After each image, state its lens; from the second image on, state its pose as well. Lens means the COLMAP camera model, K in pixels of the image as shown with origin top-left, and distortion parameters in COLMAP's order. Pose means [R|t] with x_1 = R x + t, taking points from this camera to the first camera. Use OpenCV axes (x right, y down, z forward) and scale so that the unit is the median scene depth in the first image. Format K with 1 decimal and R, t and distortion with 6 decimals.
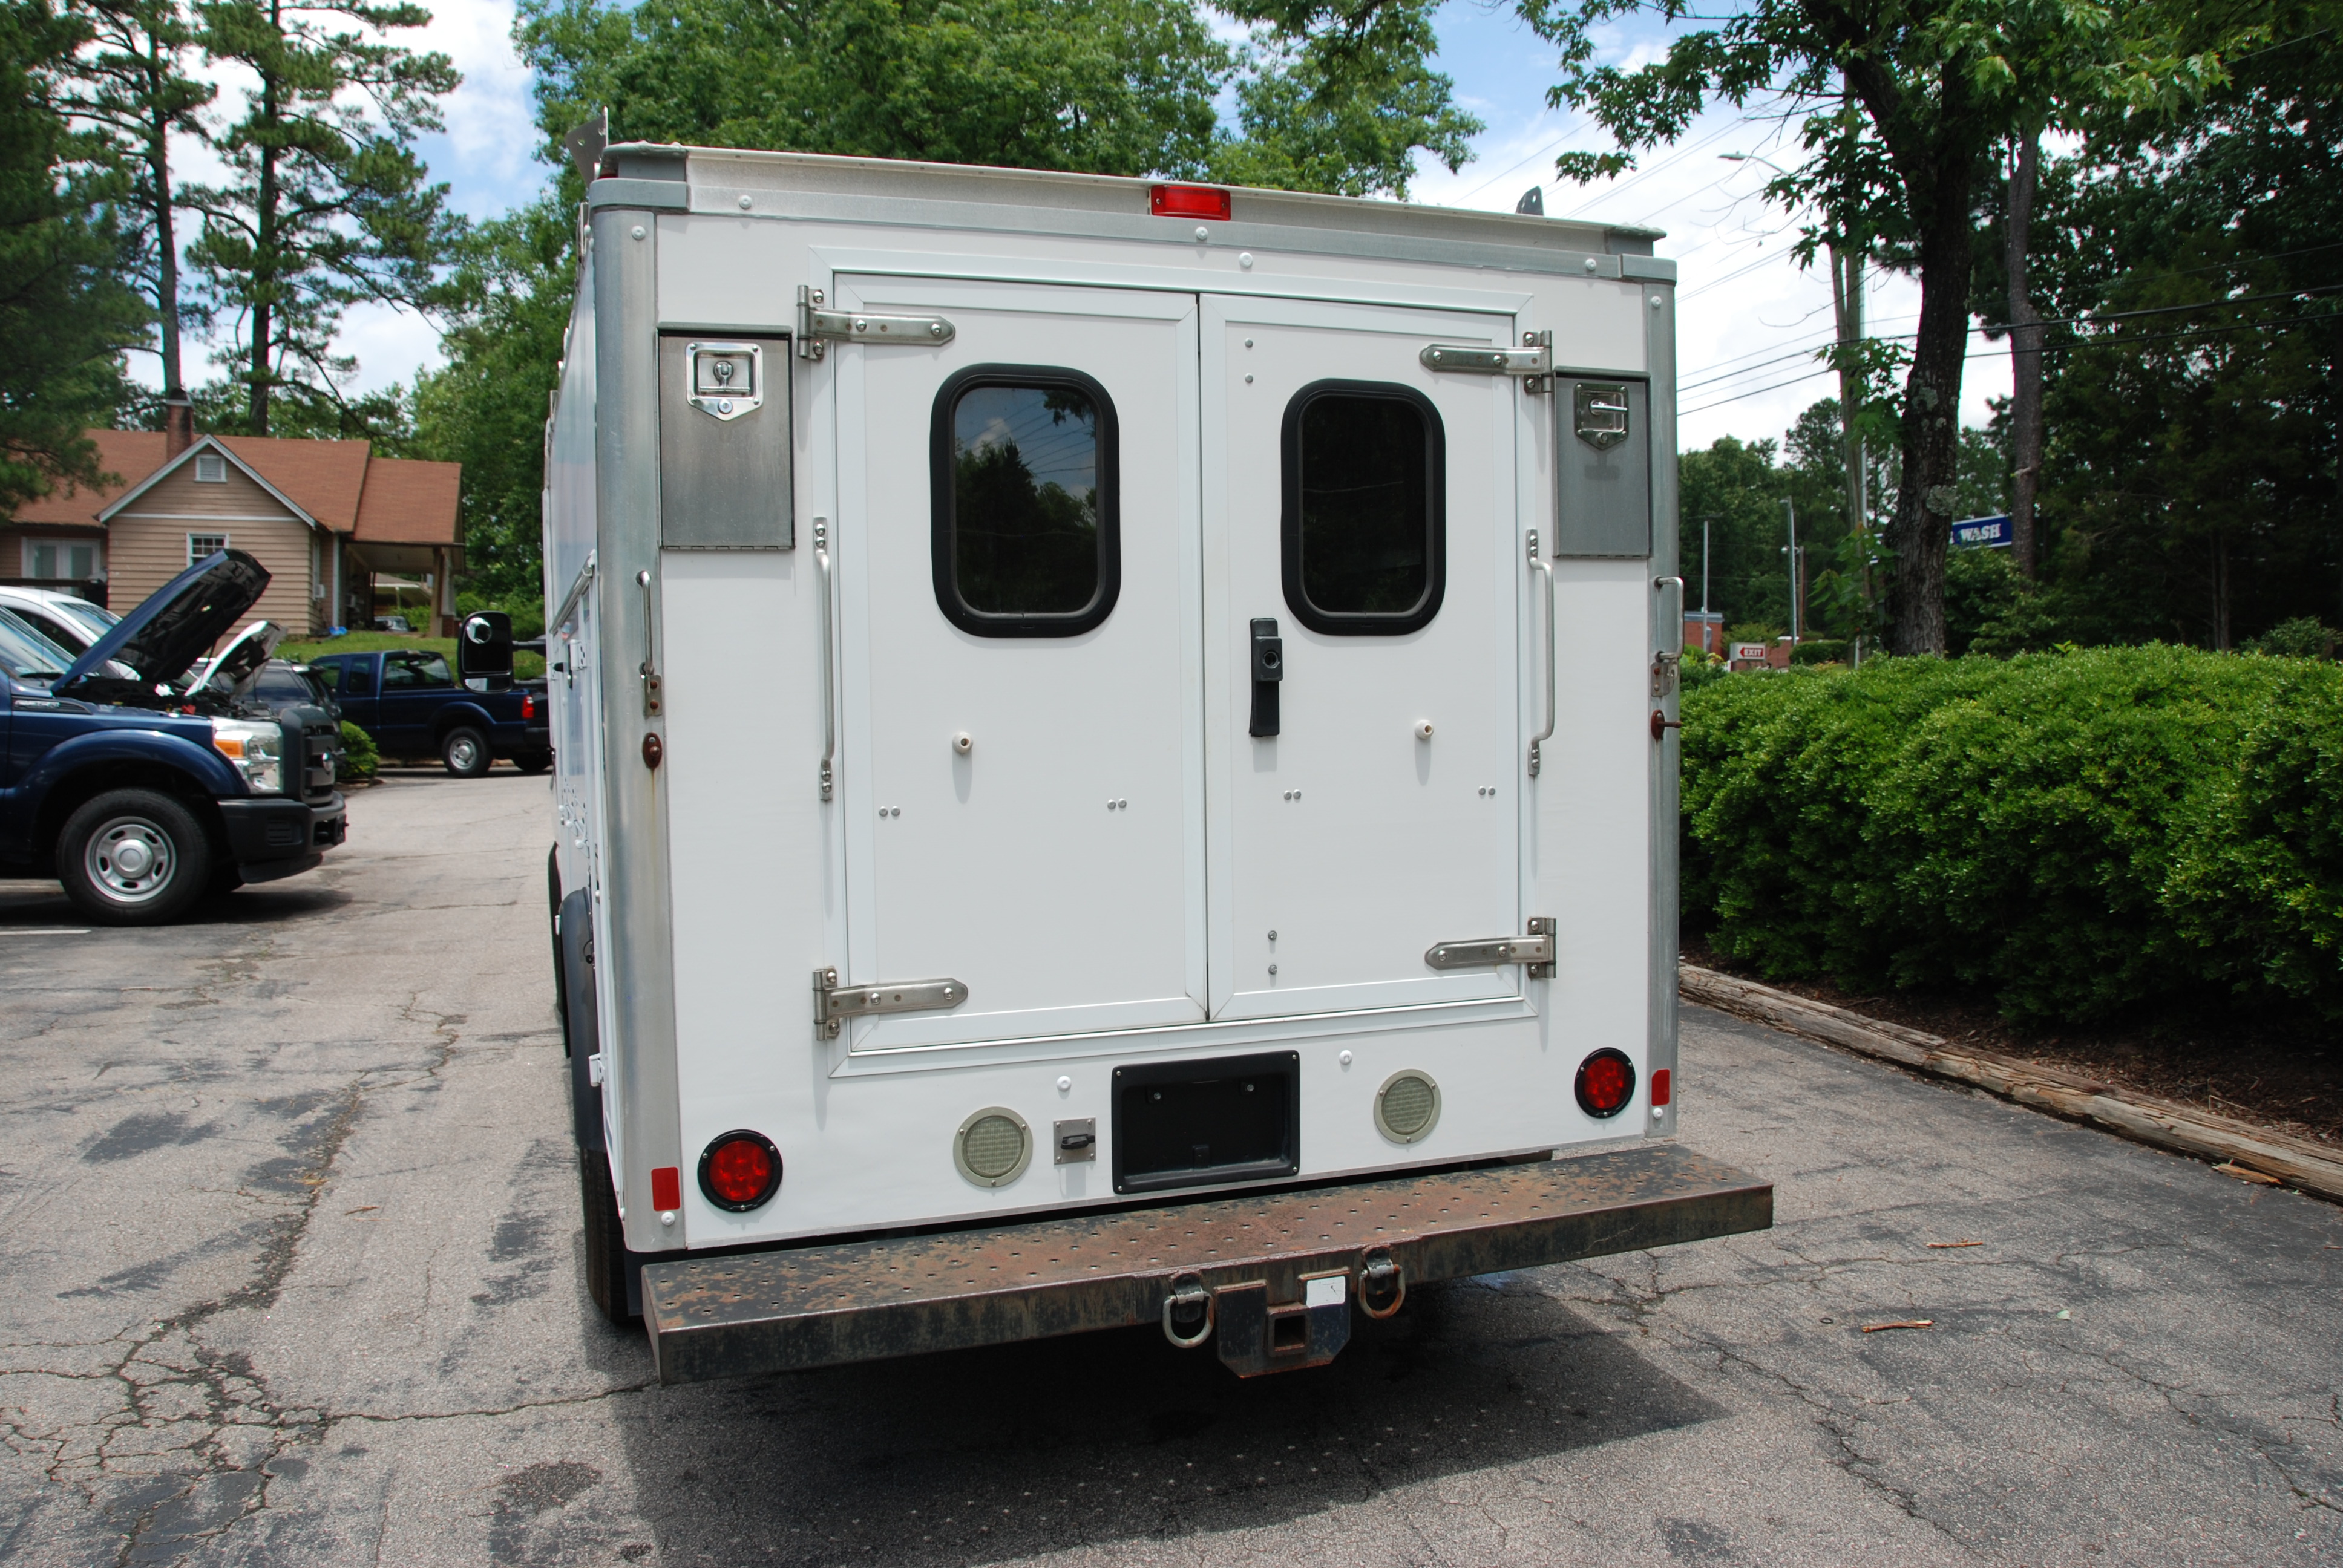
lens RADIAL K [[1851.5, 0, 1169.0], [0, 1851.5, 807.3], [0, 0, 1]] dist [-0.161779, 0.121870]
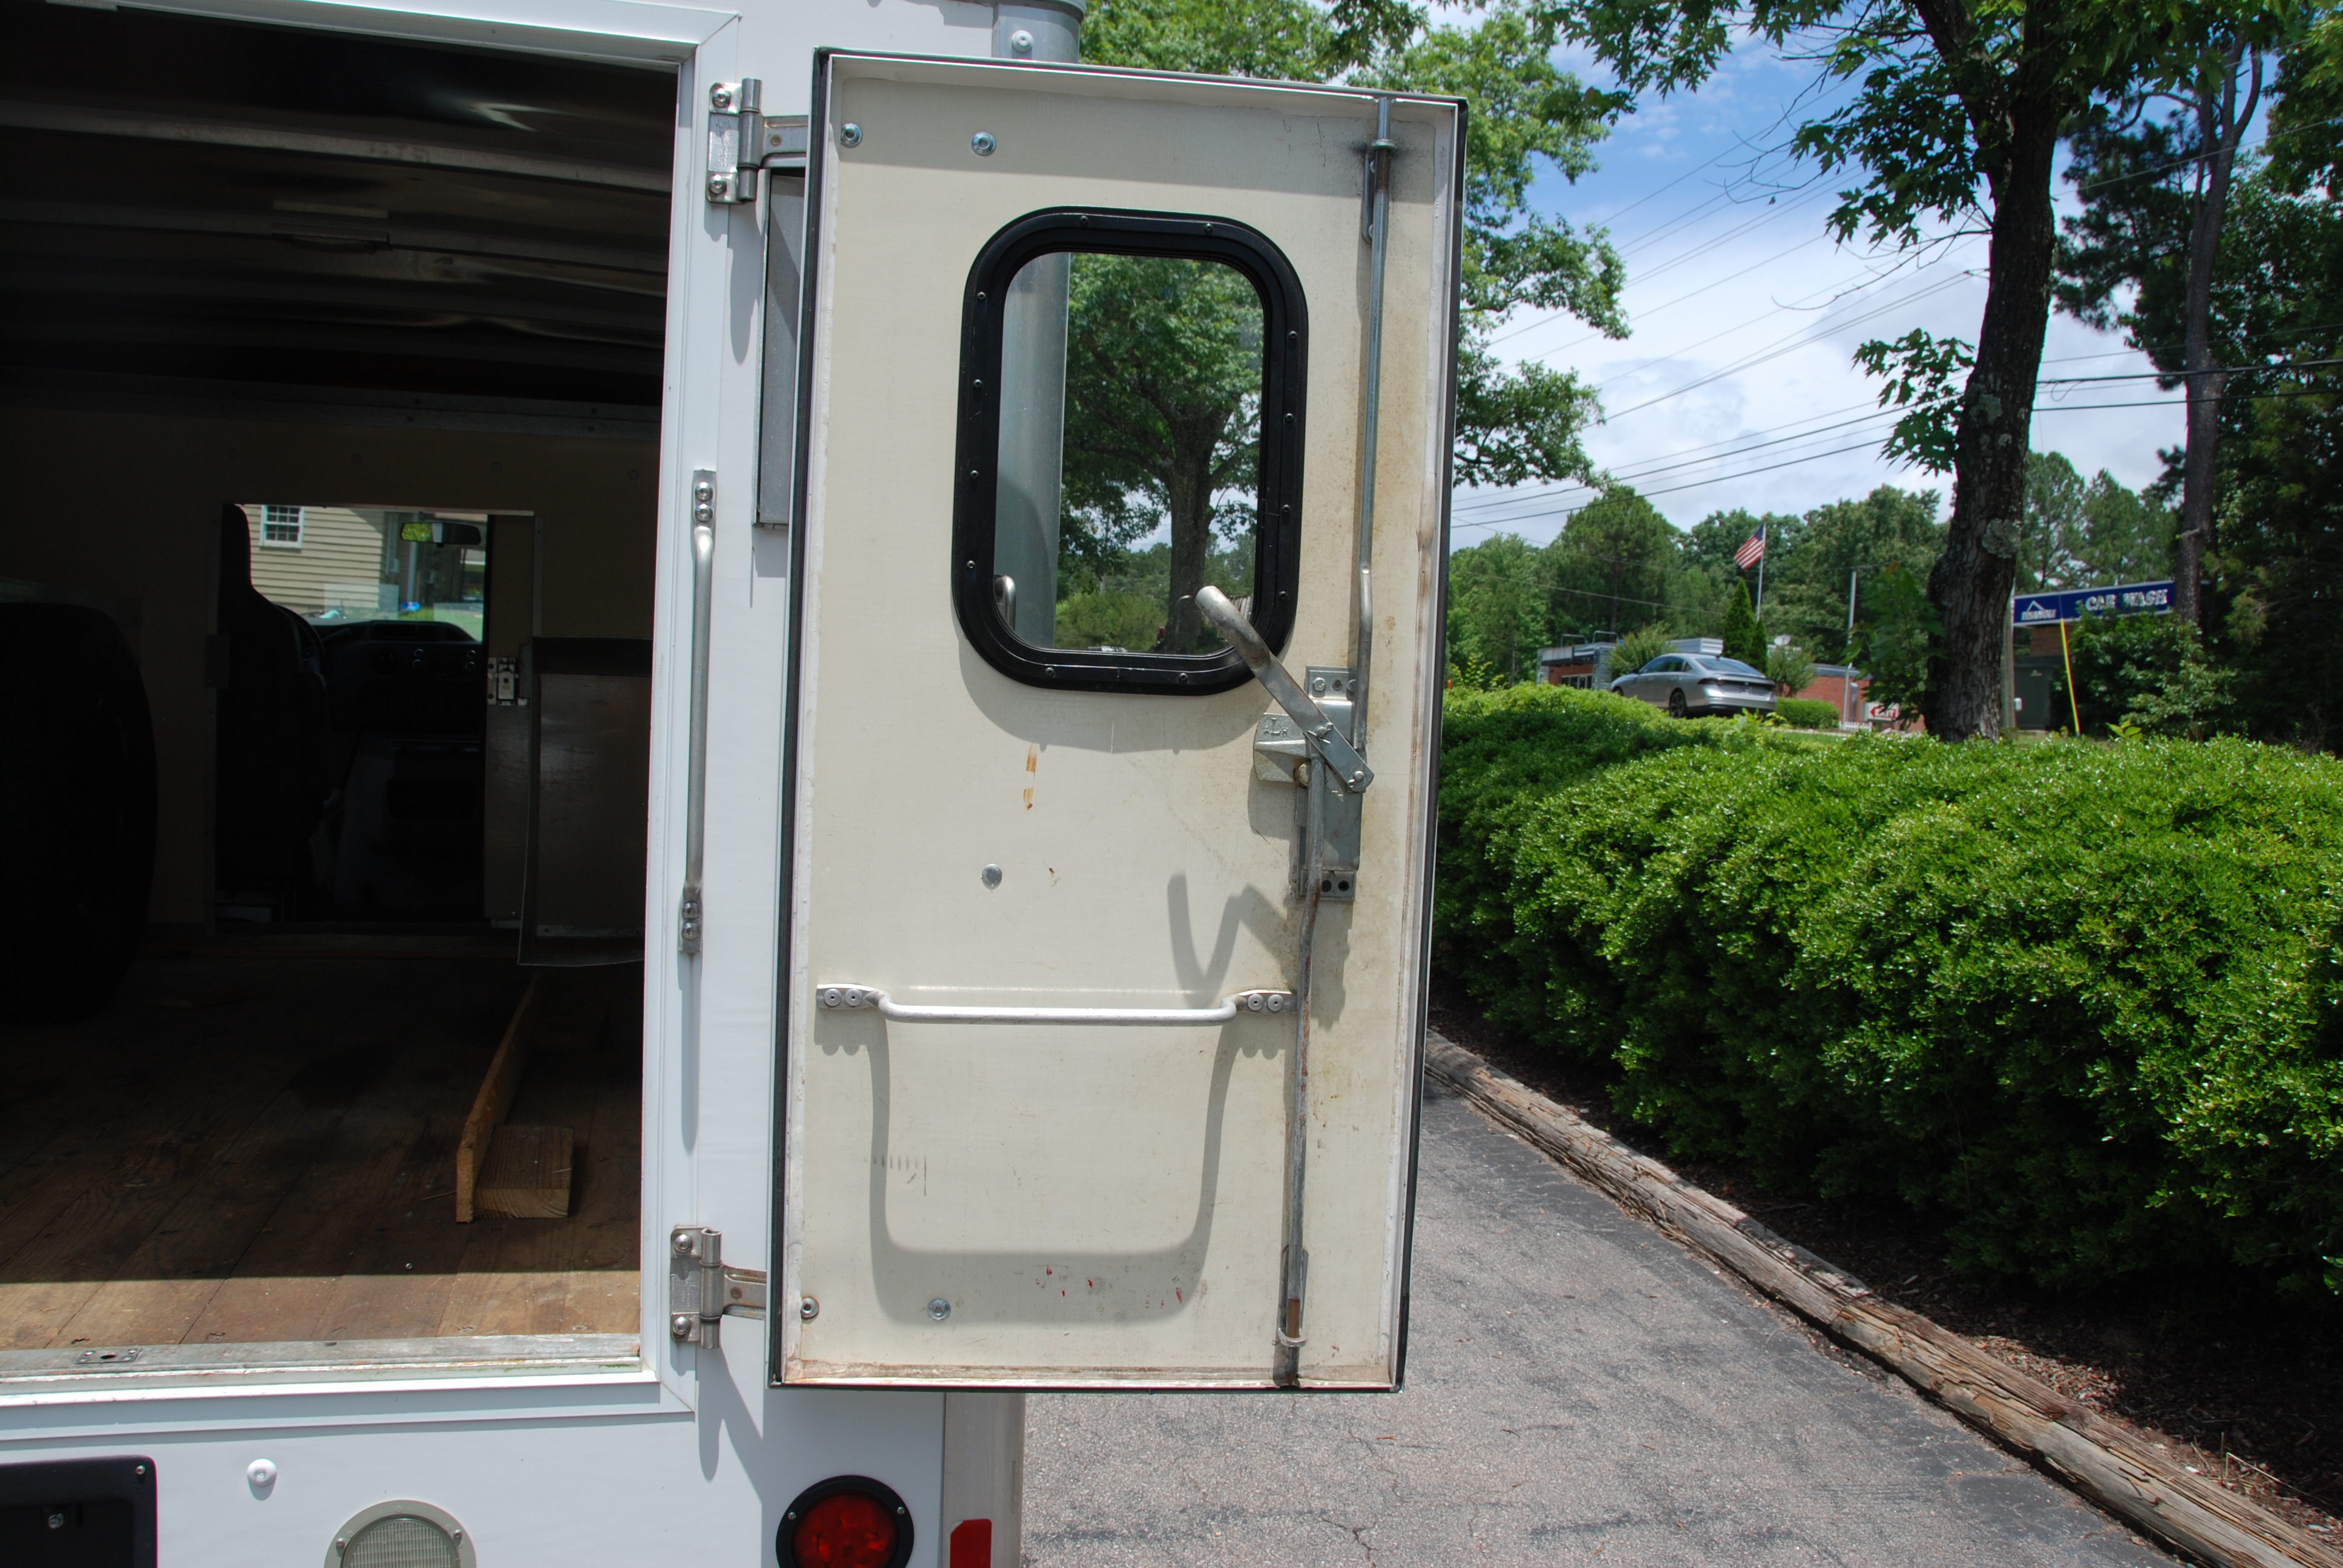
lens RADIAL K [[1872.0, 0, 1169.7], [0, 1872.0, 803.9], [0, 0, 1]] dist [-0.161413, 0.130377]
pose [[0.995411, 0.061085, -0.073663, 0.309324], [-0.062111, 0.998000, -0.011722, -0.051476], [0.072800, 0.016244, 0.997214, 0.419727]]
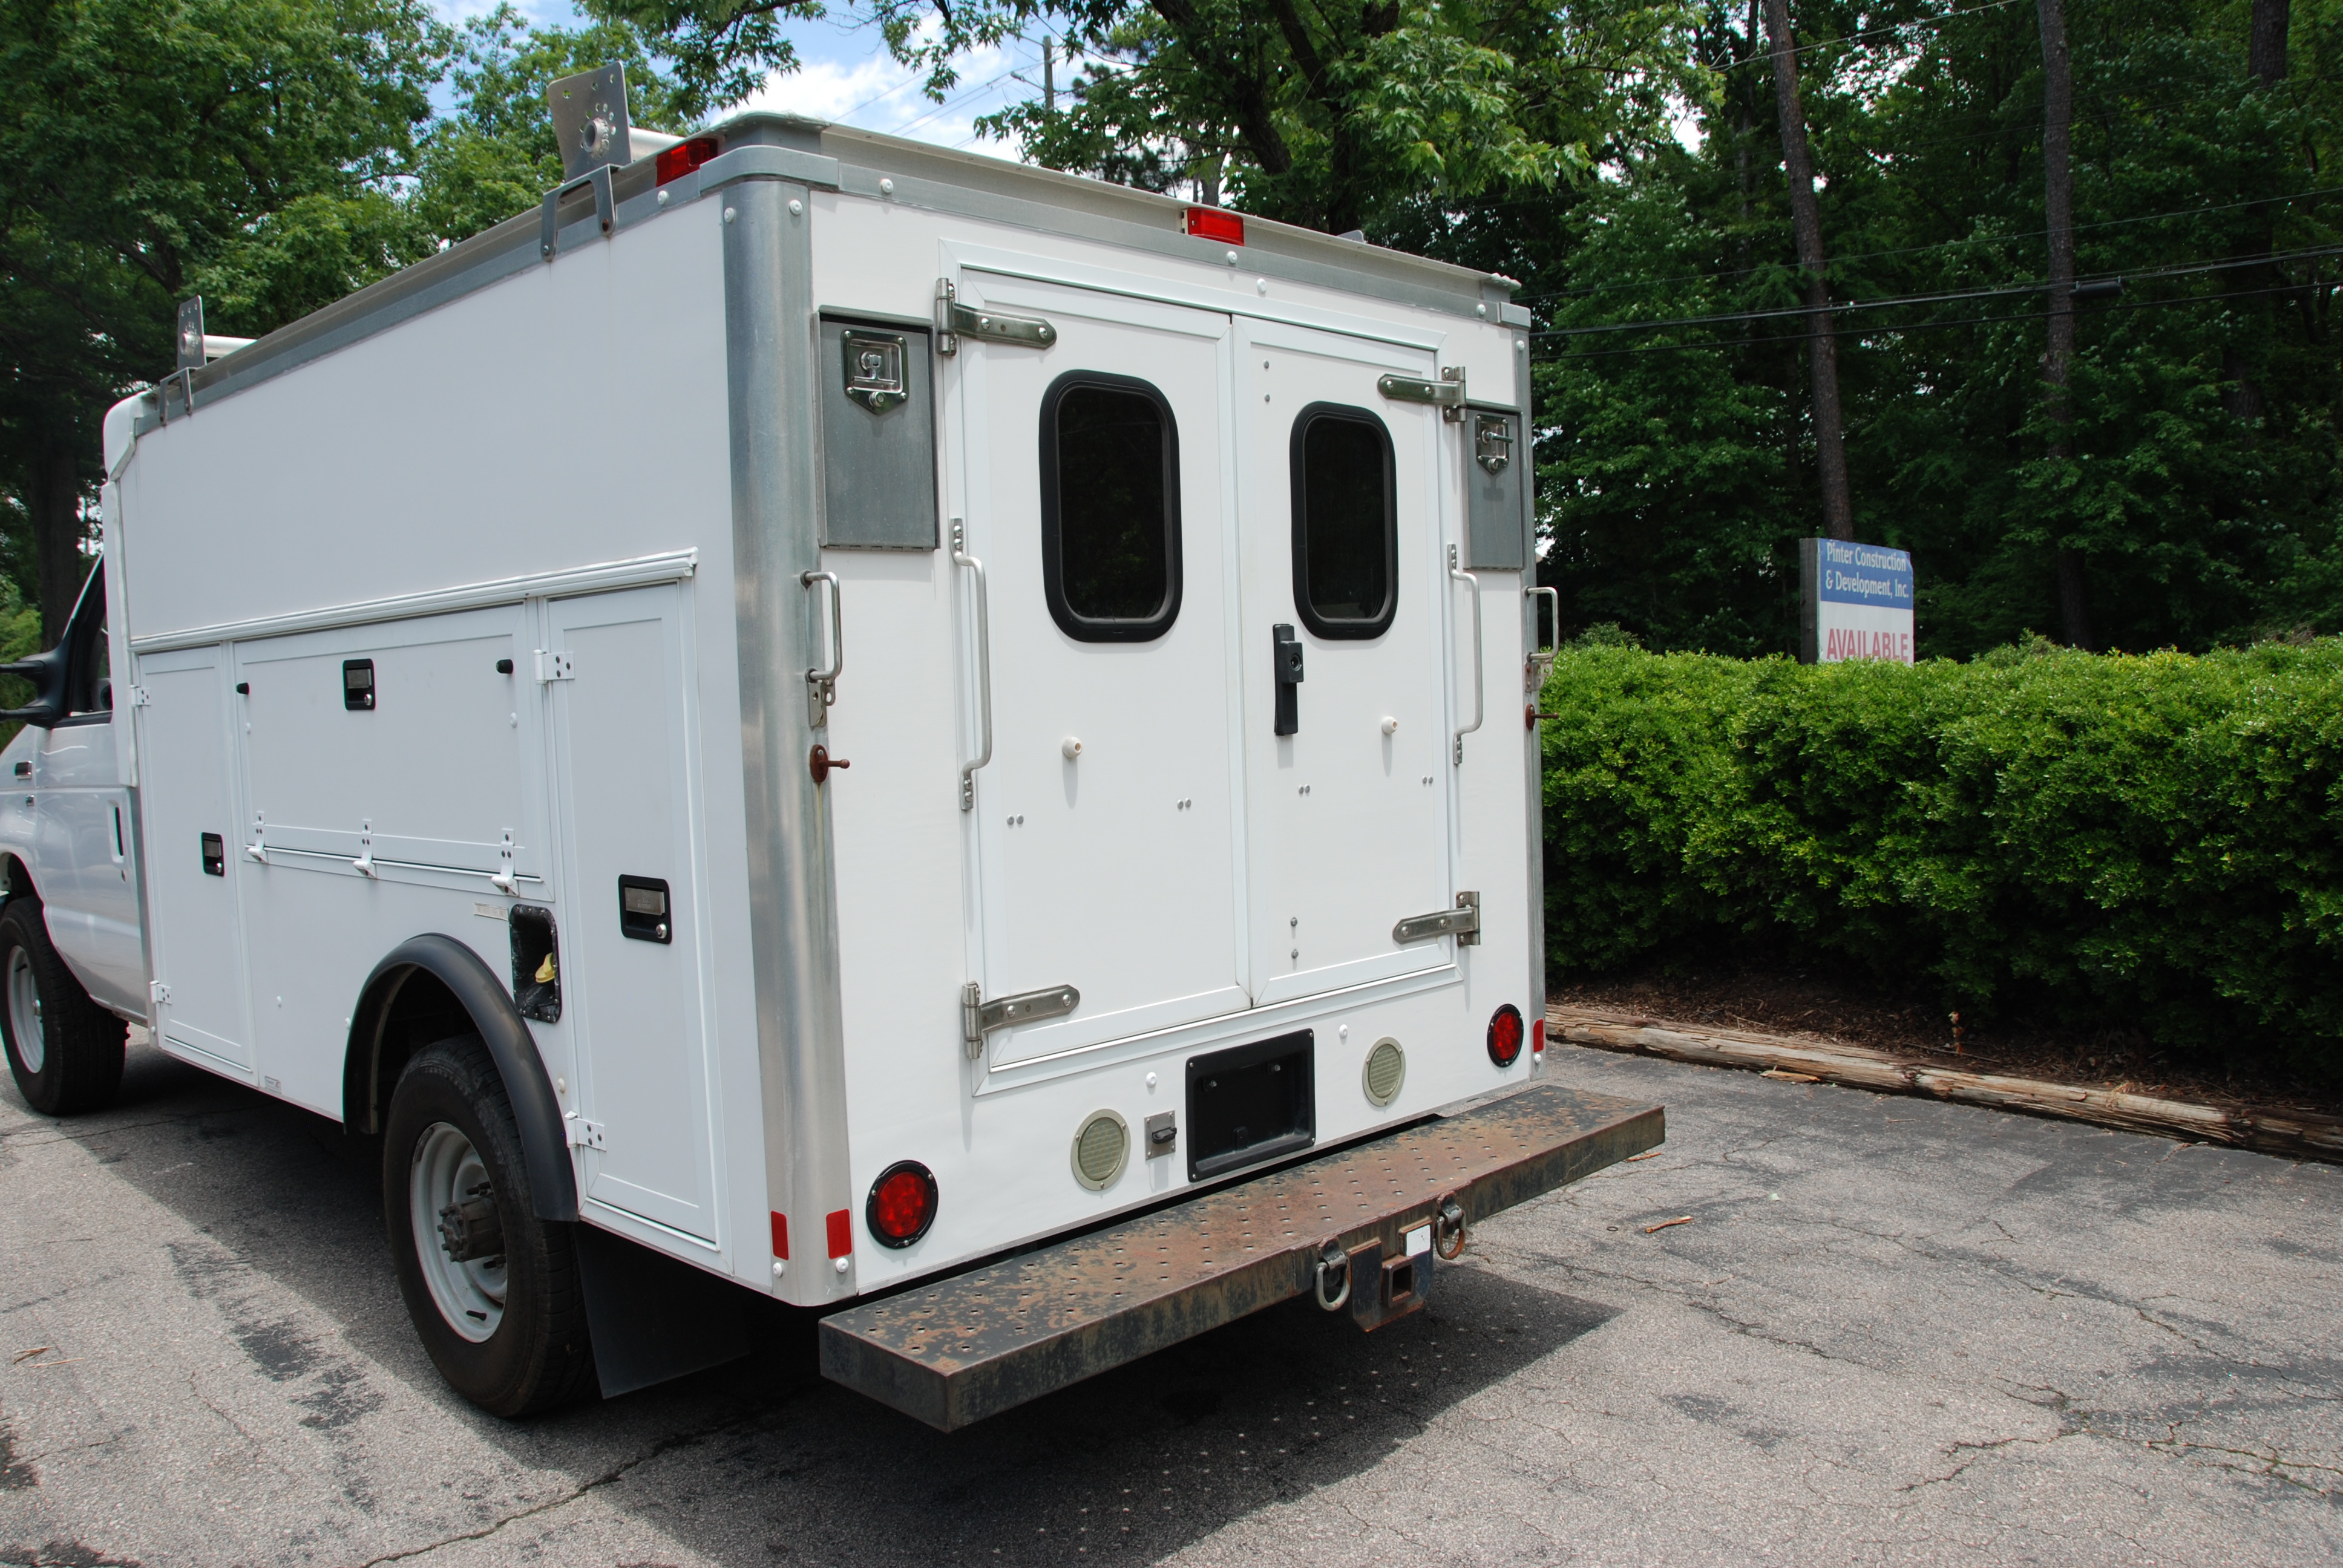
lens RADIAL K [[1851.5, 0, 1169.0], [0, 1851.5, 807.3], [0, 0, 1]] dist [-0.161779, 0.121870]
pose [[0.901506, -0.043547, 0.430570, -0.372635], [0.047336, 0.998877, 0.001915, -0.001465], [-0.430170, 0.018655, 0.902555, 0.056668]]
